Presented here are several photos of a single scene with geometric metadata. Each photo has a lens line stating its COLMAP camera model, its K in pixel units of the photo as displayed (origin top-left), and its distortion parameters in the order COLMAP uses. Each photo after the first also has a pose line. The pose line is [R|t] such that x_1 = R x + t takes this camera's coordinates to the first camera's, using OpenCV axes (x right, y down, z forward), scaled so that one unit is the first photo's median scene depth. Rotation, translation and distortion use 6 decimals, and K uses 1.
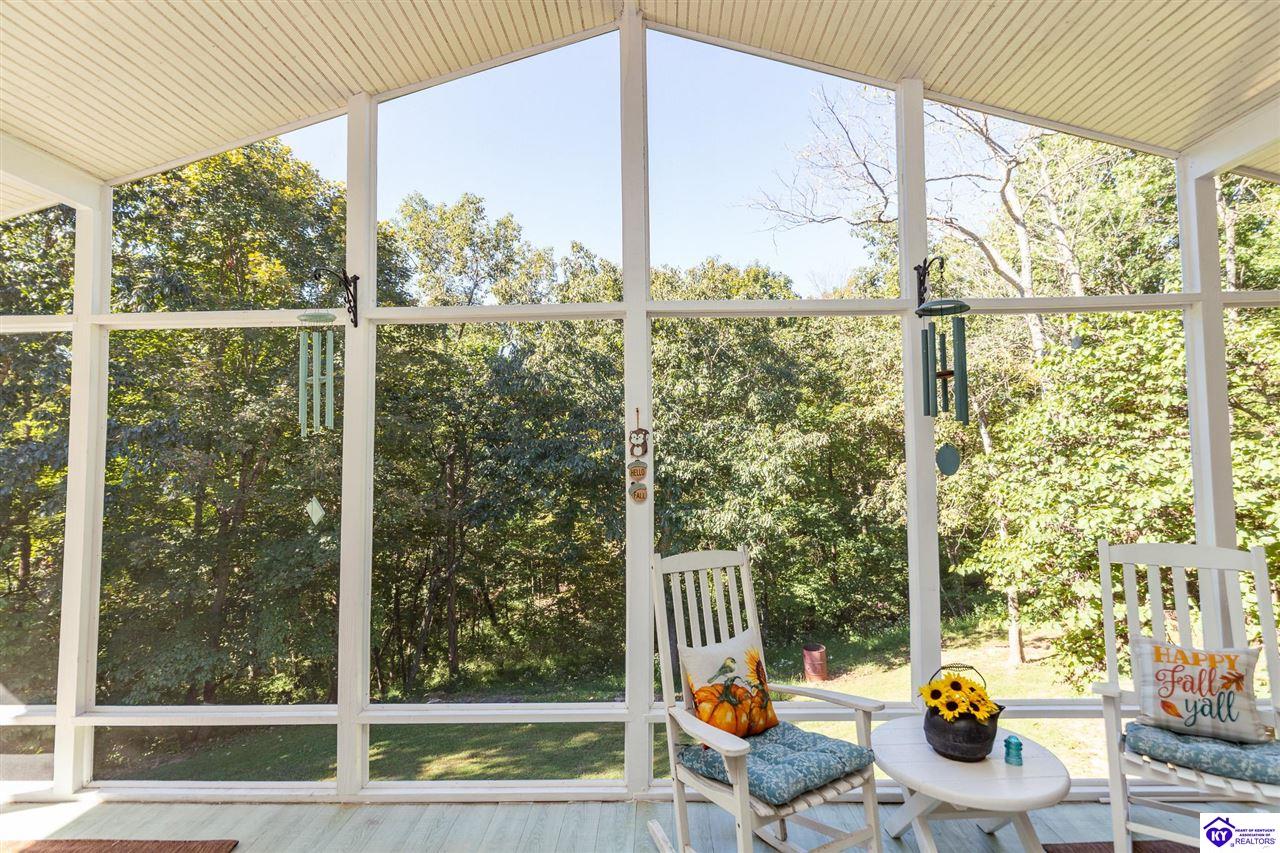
lens RADIAL K [[620.5, 0, 641.9], [0, 620.5, 425.2], [0, 0, 1]] dist [0.001221, -0.000194]
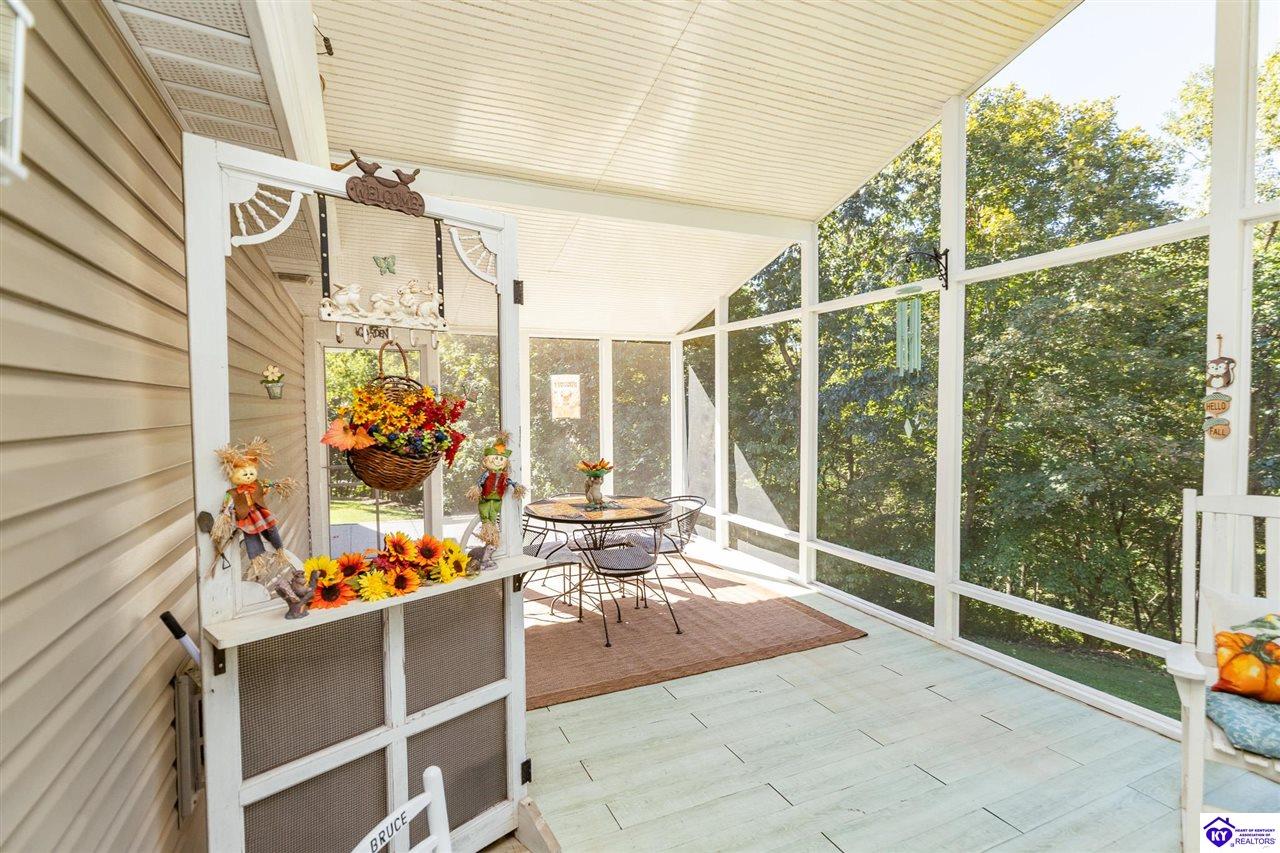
lens RADIAL K [[620.5, 0, 646.3], [0, 620.5, 425.6], [0, 0, 1]] dist [0.001221, -0.000194]
pose [[0.439475, 0.044041, -0.897175, 0.103303], [0.041800, 0.996713, 0.069402, 0.001572], [0.897282, -0.068002, 0.436189, -0.033185]]
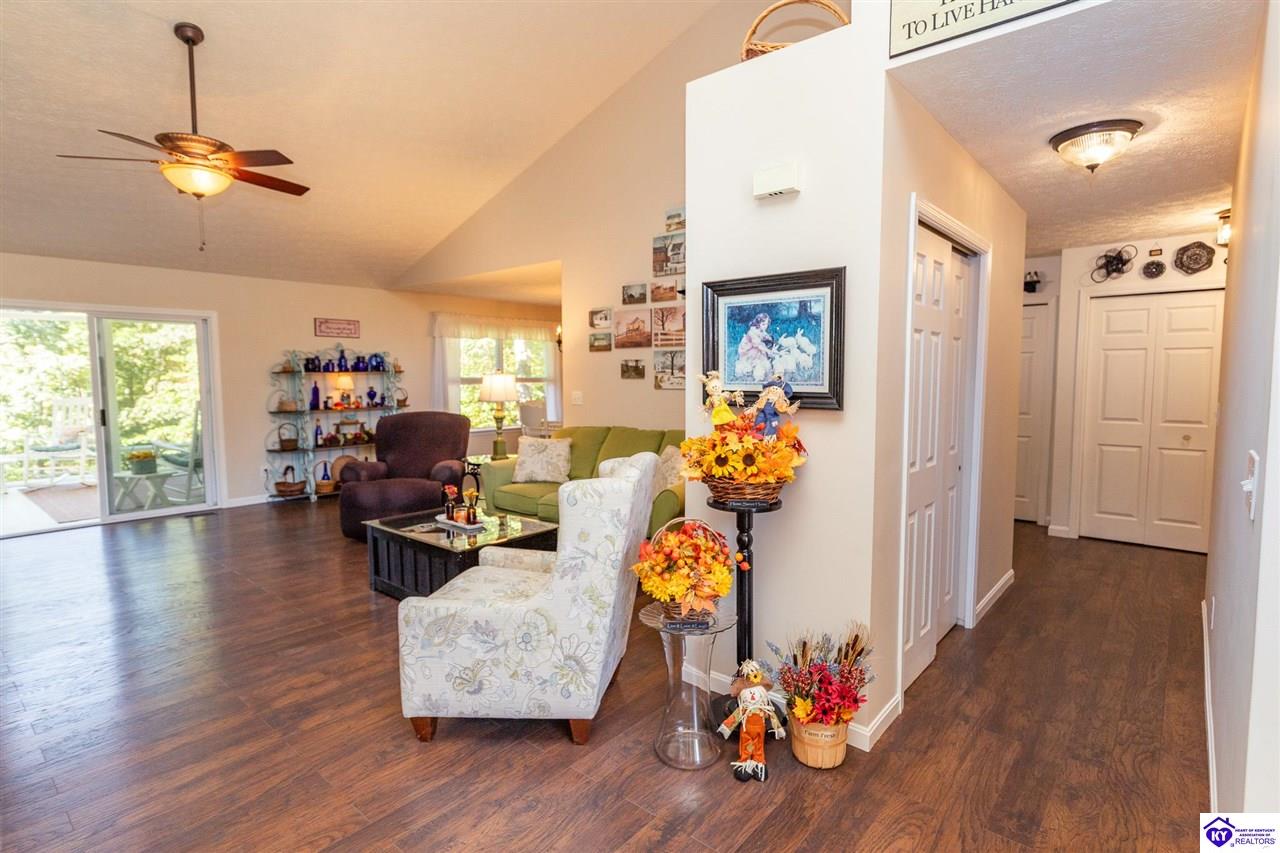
lens RADIAL K [[620.5, 0, 631.0], [0, 620.5, 422.9], [0, 0, 1]] dist [0.001221, -0.000194]
pose [[0.633498, -0.049224, 0.772177, 0.051271], [-0.039924, 0.994565, 0.096155, -0.018670], [-0.772714, -0.091742, 0.628090, -0.639505]]
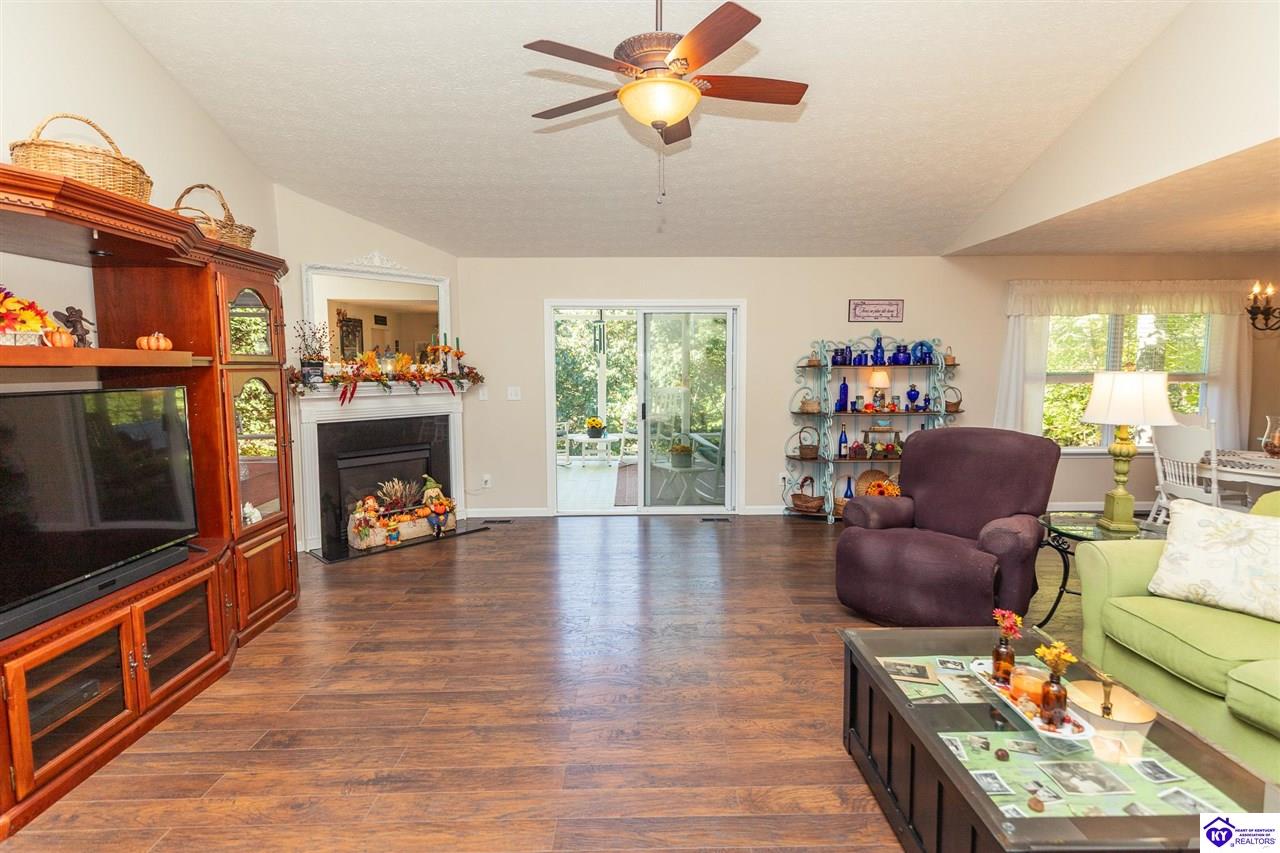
lens RADIAL K [[620.5, 0, 657.7], [0, 620.5, 425.8], [0, 0, 1]] dist [0.001221, -0.000194]
pose [[0.997933, 0.005430, 0.064025, 0.126266], [-0.014361, 0.990067, 0.139863, -0.017598], [-0.062630, -0.140494, 0.988099, -0.531163]]
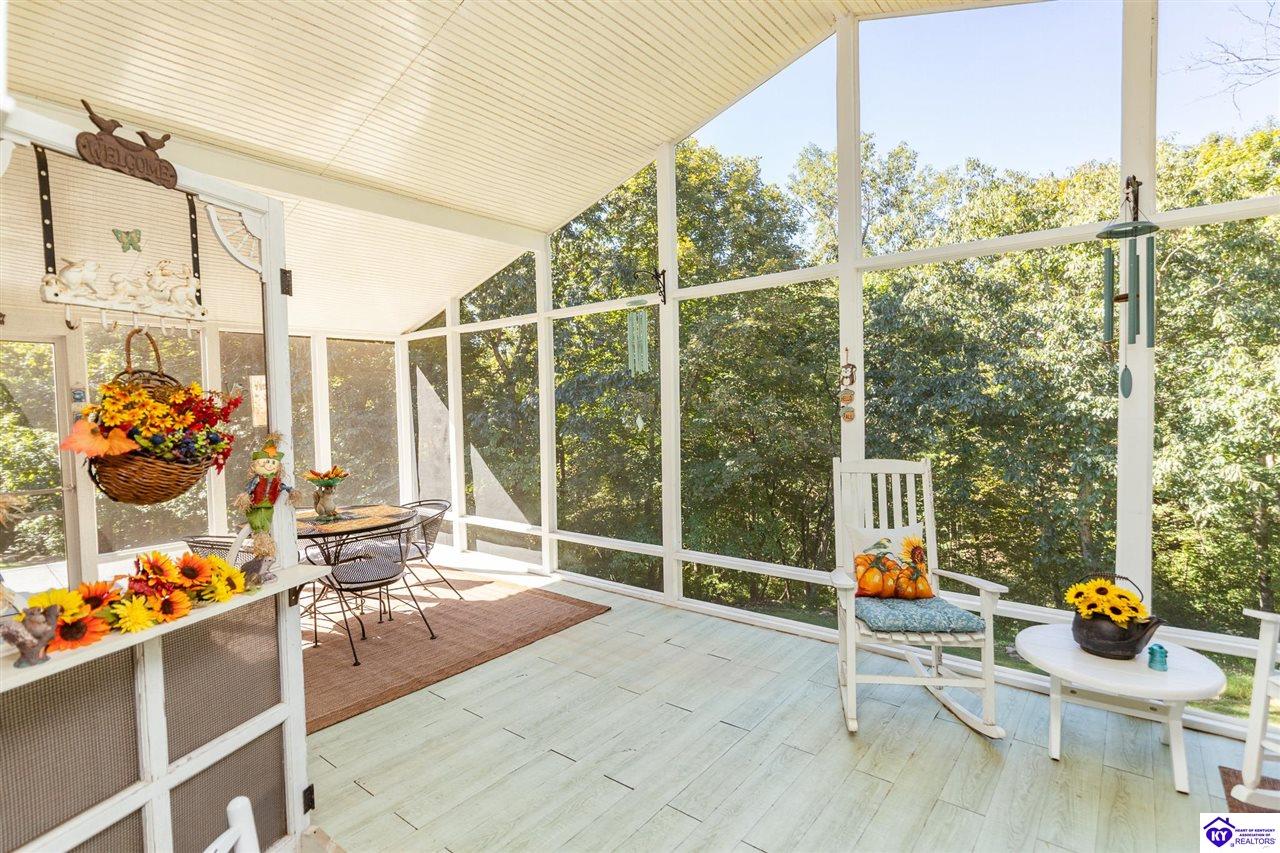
lens RADIAL K [[620.5, 0, 648.9], [0, 620.5, 423.0], [0, 0, 1]] dist [0.001221, -0.000194]
pose [[0.796642, 0.016013, -0.604239, 0.103112], [0.039383, 0.996150, 0.078323, 0.002398], [0.603167, -0.086193, 0.792944, -0.060605]]
